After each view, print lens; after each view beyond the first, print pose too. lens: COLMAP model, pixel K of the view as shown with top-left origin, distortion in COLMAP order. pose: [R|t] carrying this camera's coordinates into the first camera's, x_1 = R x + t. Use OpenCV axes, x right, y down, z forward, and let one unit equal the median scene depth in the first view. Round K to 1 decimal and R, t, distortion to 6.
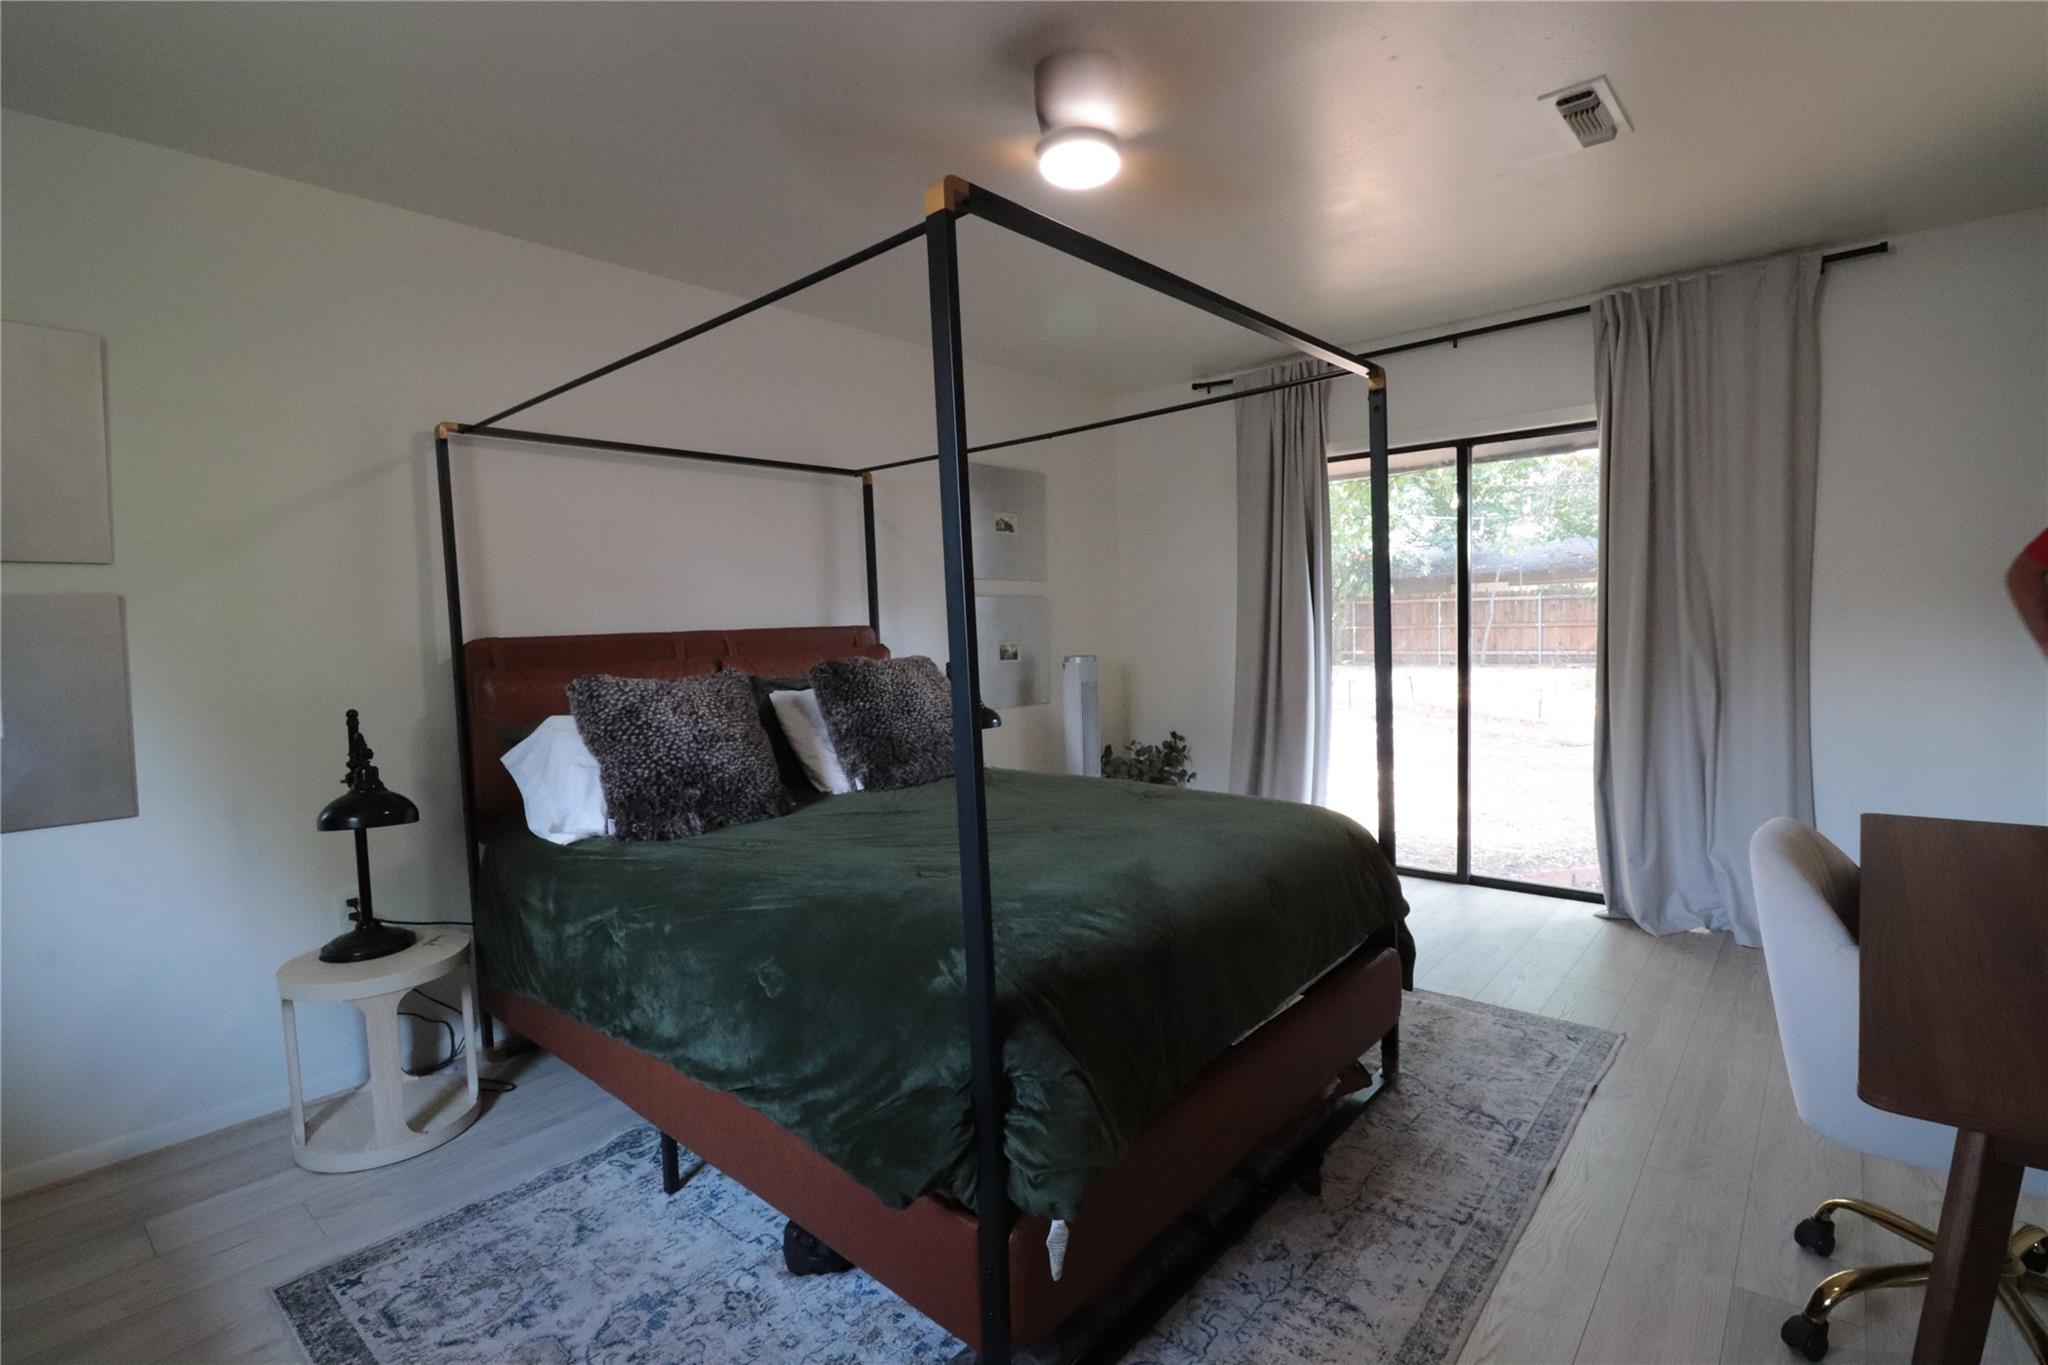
lens RADIAL K [[948.4, 0, 1060.2], [0, 948.4, 666.9], [0, 0, 1]] dist [0.003262, -0.015202]
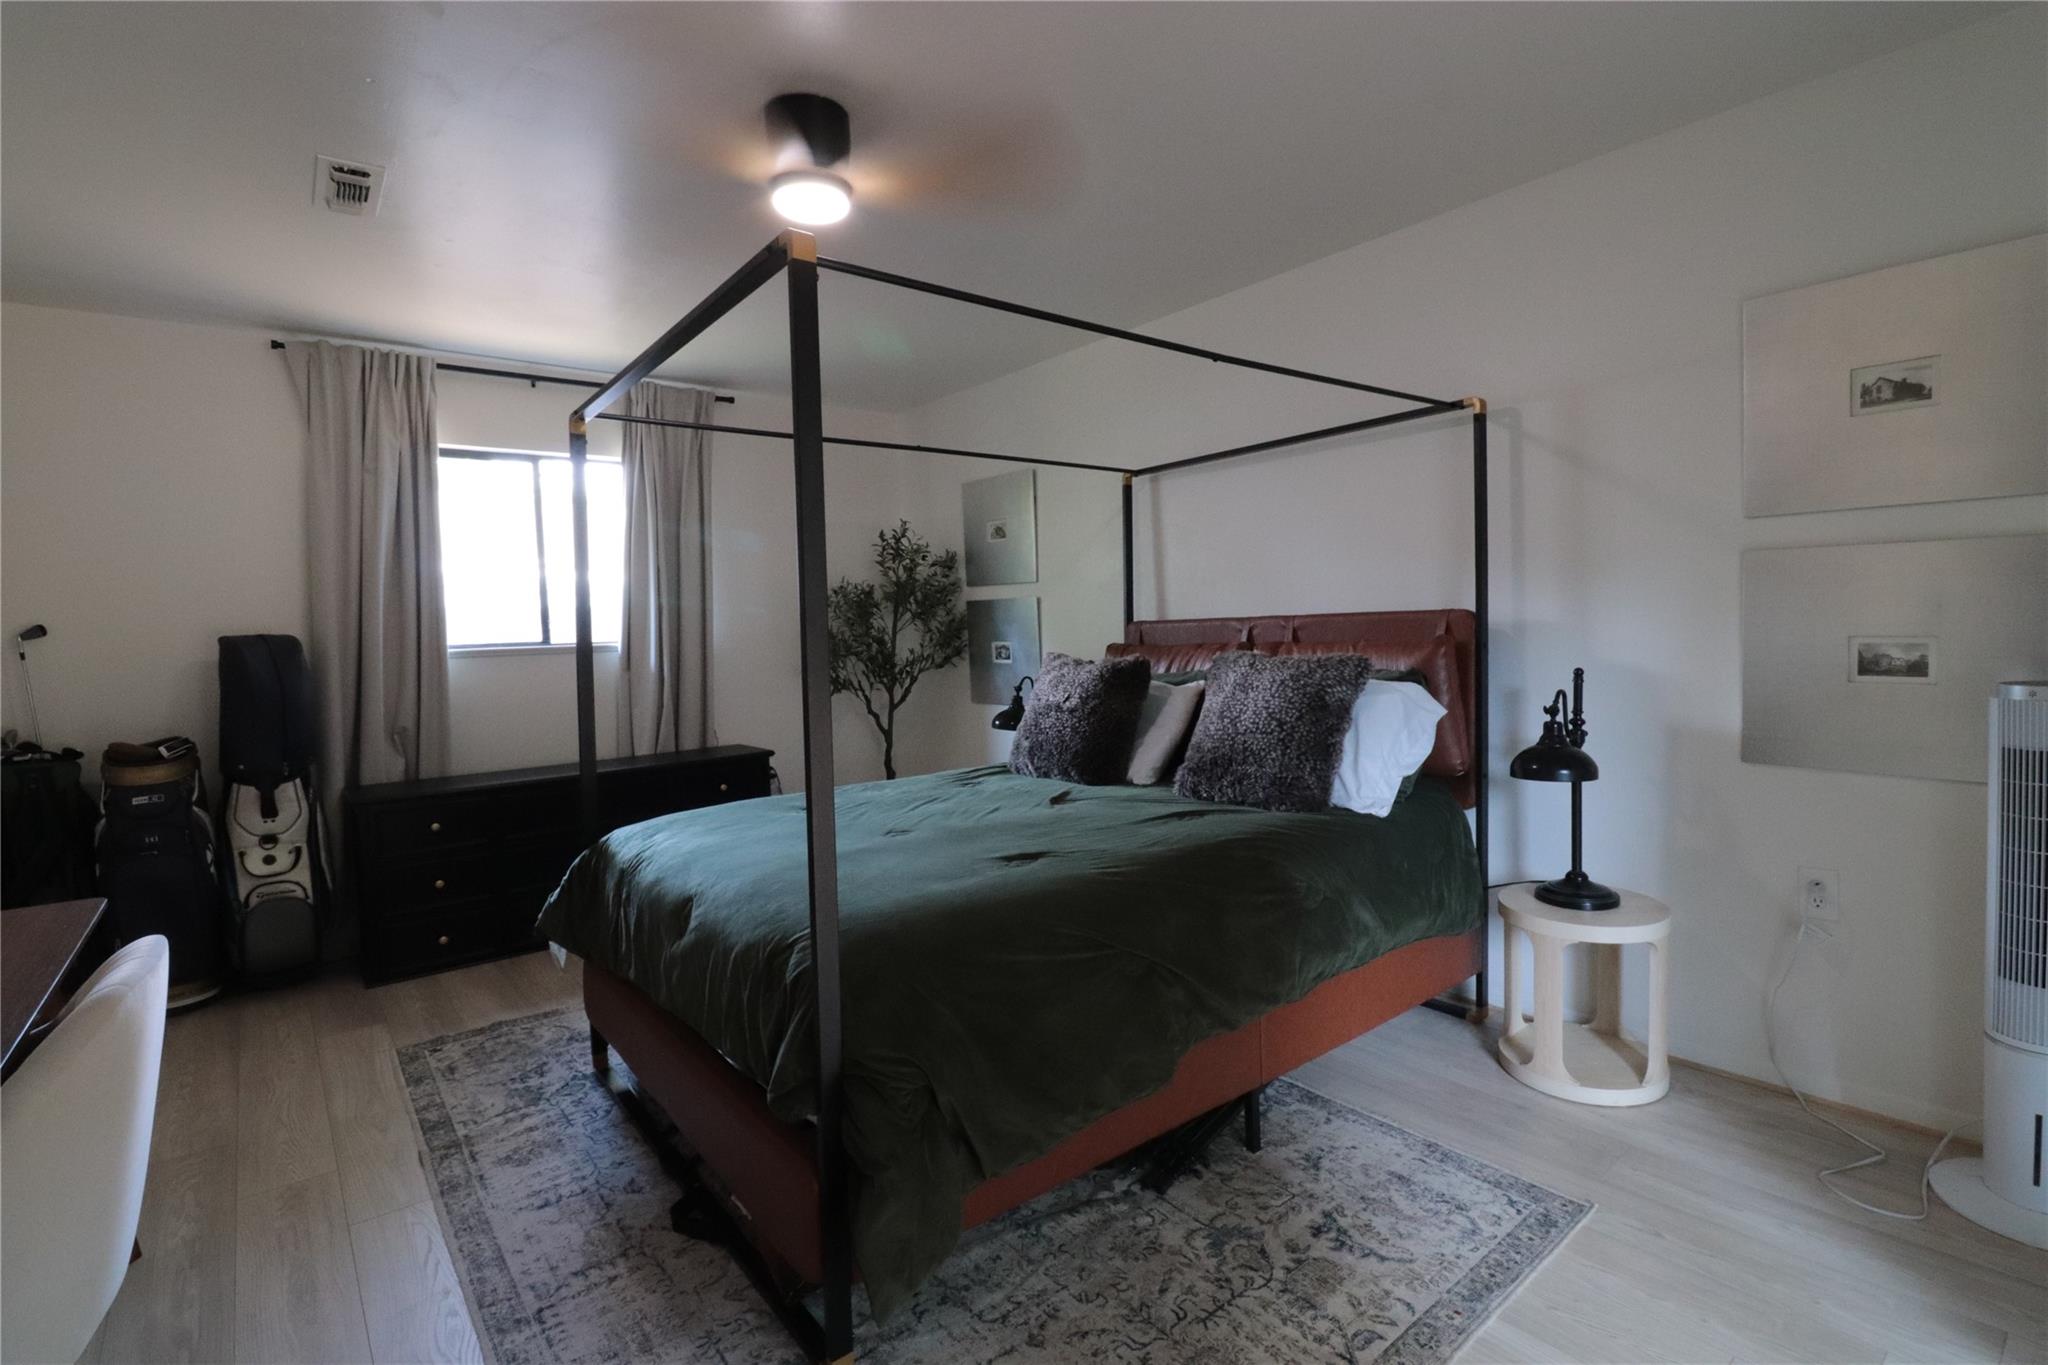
lens RADIAL K [[948.4, 0, 1060.2], [0, 948.4, 666.9], [0, 0, 1]] dist [0.003262, -0.015202]
pose [[-0.177621, 0.073062, -0.981383, 1.202501], [-0.006875, 0.997124, 0.075478, -0.112317], [0.984075, 0.020153, -0.176608, 1.664600]]
